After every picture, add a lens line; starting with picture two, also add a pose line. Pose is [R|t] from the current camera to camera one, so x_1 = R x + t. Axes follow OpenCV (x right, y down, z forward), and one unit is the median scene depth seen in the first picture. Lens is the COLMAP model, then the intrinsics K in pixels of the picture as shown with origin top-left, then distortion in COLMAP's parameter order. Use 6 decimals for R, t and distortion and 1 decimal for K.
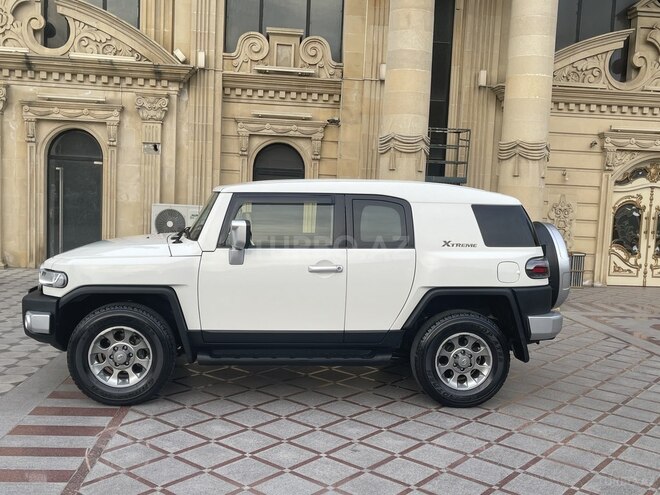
lens RADIAL K [[676.0, 0, 330.0], [0, 676.0, 247.5], [0, 0, 1]] dist [0.074525, -0.112478]
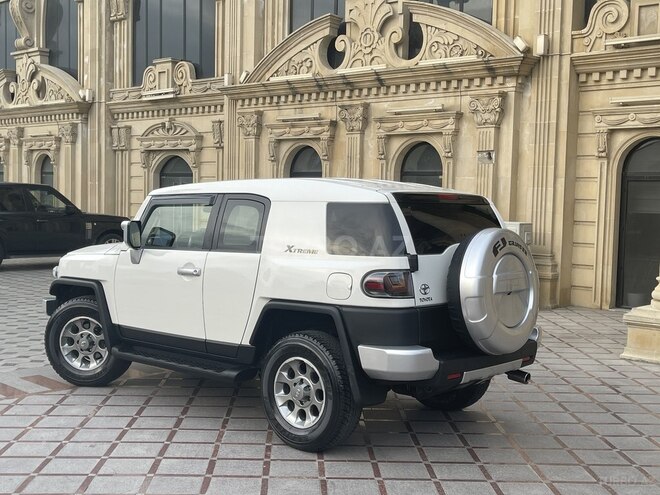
lens RADIAL K [[849.6, 0, 330.0], [0, 849.6, 247.5], [0, 0, 1]] dist [0.118243, -0.350709]
pose [[0.666969, 0.015106, -0.744933, 0.977829], [-0.052206, 0.998285, -0.026498, 0.017953], [0.743255, 0.056563, 0.666613, 0.328150]]
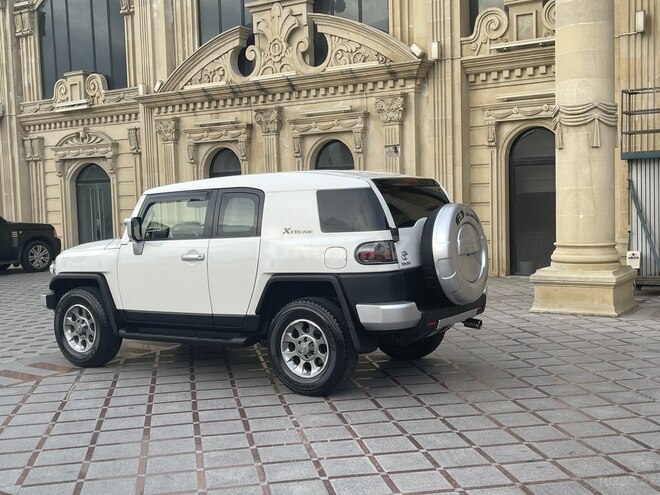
lens RADIAL K [[813.6, 0, 330.0], [0, 813.6, 247.5], [0, 0, 1]] dist [0.099457, -0.247708]
pose [[0.766488, -0.026769, -0.641701, 0.985967], [0.014184, 0.999593, -0.024757, 0.049527], [0.642103, 0.009874, 0.766555, 0.107839]]
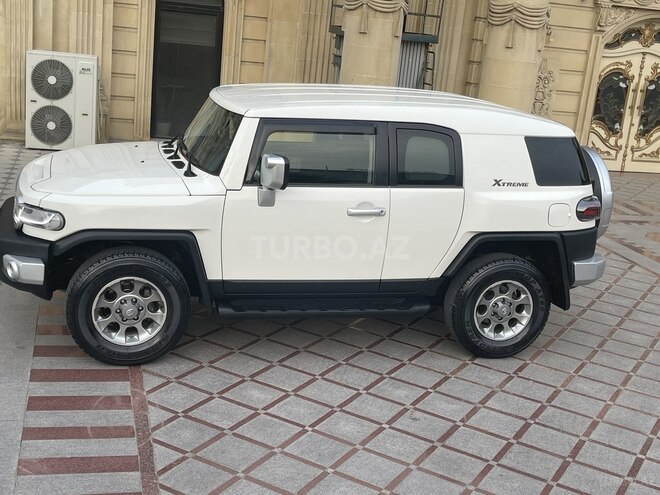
lens RADIAL K [[894.4, 0, 330.0], [0, 894.4, 247.5], [0, 0, 1]] dist [0.135507, -0.407471]
pose [[0.984529, 0.008982, 0.174993, -0.242474], [-0.043636, 0.979791, 0.195208, -0.139697], [-0.169703, -0.199824, 0.965024, -0.108524]]
